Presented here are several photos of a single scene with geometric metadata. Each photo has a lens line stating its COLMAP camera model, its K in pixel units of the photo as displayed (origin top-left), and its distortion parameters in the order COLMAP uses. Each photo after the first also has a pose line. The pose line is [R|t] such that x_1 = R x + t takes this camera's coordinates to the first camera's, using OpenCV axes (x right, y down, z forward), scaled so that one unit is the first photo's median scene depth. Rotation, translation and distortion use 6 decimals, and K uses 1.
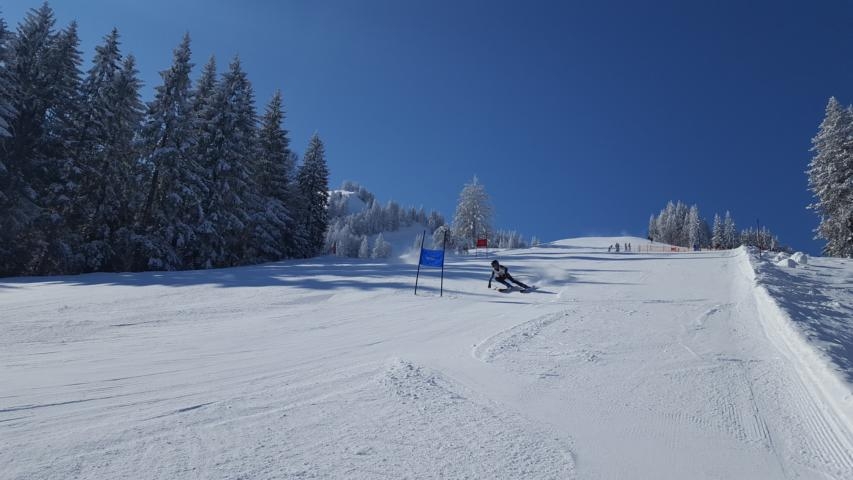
lens RADIAL K [[688.1, 0, 426.2], [0, 688.1, 237.7], [0, 0, 1]] dist [0.046405, -0.086571]
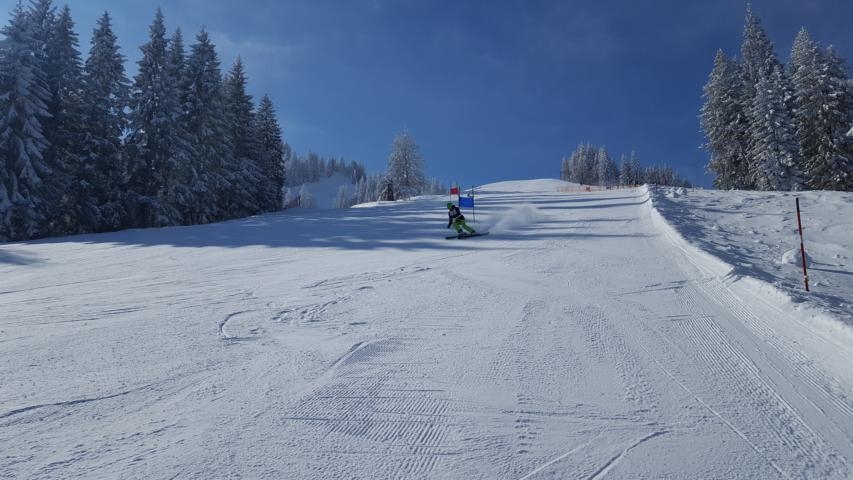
lens RADIAL K [[688.1, 0, 428.1], [0, 688.1, 243.9], [0, 0, 1]] dist [0.046405, -0.086571]
pose [[0.991503, -0.052455, 0.119039, -0.076794], [0.042187, 0.995297, 0.087202, -0.004500], [-0.123054, -0.081439, 0.989053, -0.171467]]
